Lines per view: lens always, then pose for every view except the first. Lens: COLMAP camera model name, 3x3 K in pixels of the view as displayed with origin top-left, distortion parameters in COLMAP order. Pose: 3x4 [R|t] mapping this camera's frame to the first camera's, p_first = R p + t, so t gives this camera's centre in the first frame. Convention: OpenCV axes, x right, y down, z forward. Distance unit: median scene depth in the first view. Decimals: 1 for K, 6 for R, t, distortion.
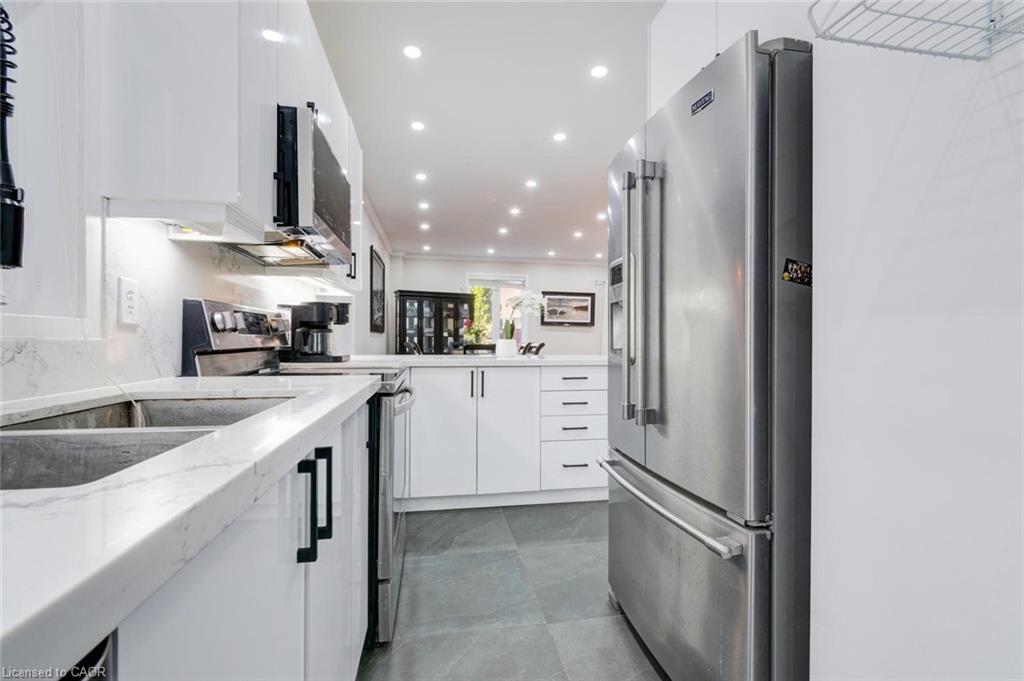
lens RADIAL K [[453.1, 0, 514.7], [0, 453.1, 340.8], [0, 0, 1]] dist [-0.001037, -0.000081]
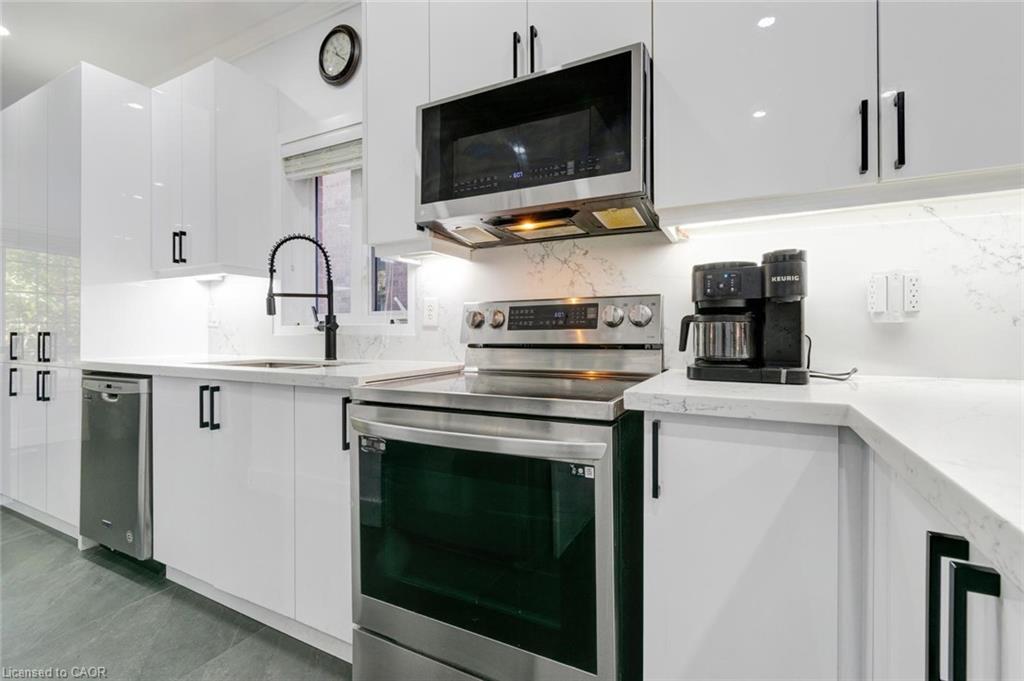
lens RADIAL K [[471.6, 0, 513.5], [0, 471.6, 325.8], [0, 0, 1]] dist [-0.000813, -0.000647]
pose [[-0.611804, -0.015948, -0.790848, 0.311781], [-0.001313, 0.999816, -0.019146, -0.003380], [0.791008, -0.010675, -0.611713, 2.288140]]
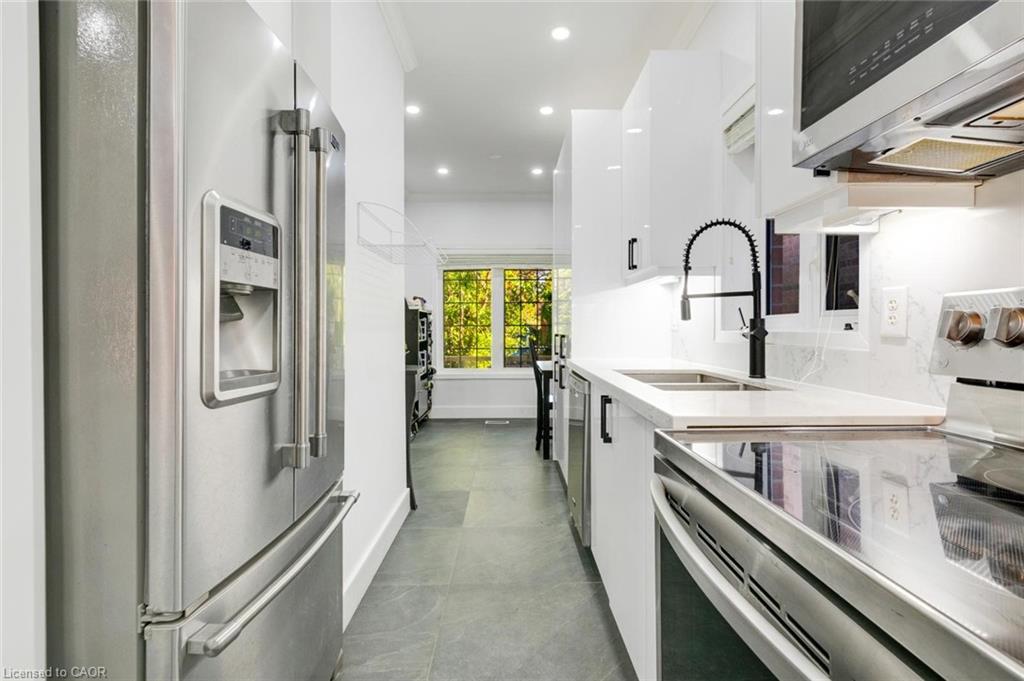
lens RADIAL K [[487.5, 0, 510.5], [0, 487.5, 328.5], [0, 0, 1]] dist [0.002431, 0.000452]
pose [[-0.984279, -0.001748, 0.176613, -0.254723], [-0.001161, 0.999993, 0.003425, -0.054310], [-0.176618, 0.003166, -0.984274, 2.137289]]
